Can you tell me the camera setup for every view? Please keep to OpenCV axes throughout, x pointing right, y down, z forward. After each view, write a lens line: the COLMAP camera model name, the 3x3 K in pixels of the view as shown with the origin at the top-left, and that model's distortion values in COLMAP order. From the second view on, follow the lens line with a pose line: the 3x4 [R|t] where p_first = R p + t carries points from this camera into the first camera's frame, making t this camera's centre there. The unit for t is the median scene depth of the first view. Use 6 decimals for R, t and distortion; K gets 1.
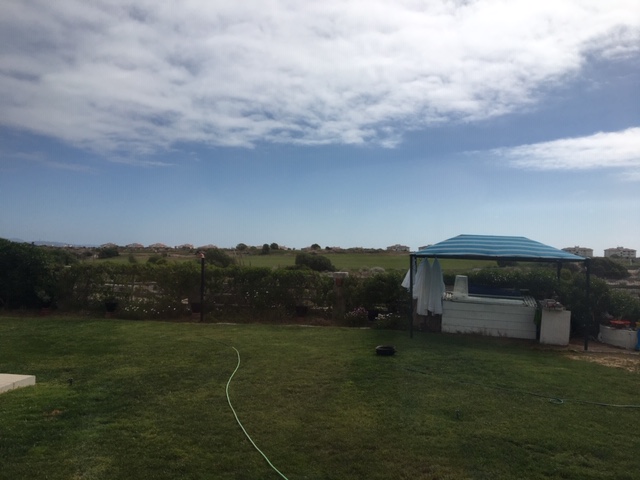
lens RADIAL K [[539.9, 0, 318.2], [0, 539.9, 243.4], [0, 0, 1]] dist [0.043306, -0.024912]
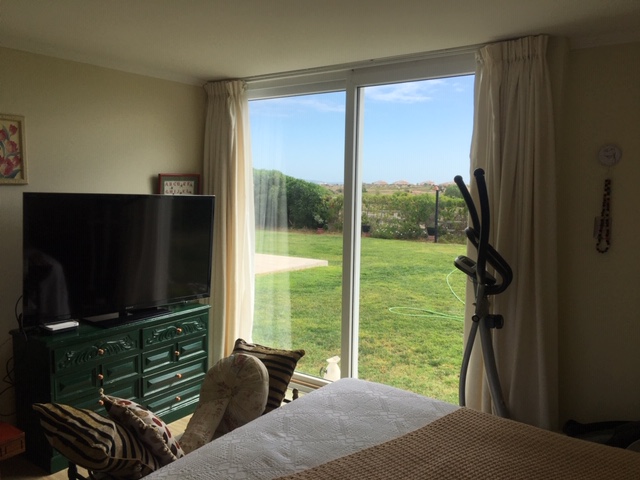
lens RADIAL K [[539.9, 0, 320.3], [0, 539.9, 242.8], [0, 0, 1]] dist [0.043306, -0.024912]
pose [[0.907047, 0.041412, -0.418989, 0.060390], [0.006774, 0.993587, 0.112869, 0.004811], [0.420976, -0.105216, 0.900949, -0.210226]]
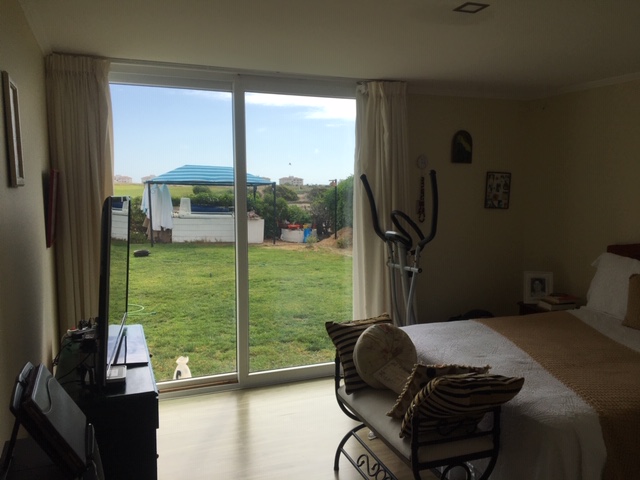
lens RADIAL K [[539.9, 0, 320.5], [0, 539.9, 238.9], [0, 0, 1]] dist [0.043306, -0.024912]
pose [[0.847860, -0.069348, 0.525665, -0.128952], [0.005953, 0.992593, 0.121345, 0.002575], [-0.530186, -0.099754, 0.841993, -0.224245]]
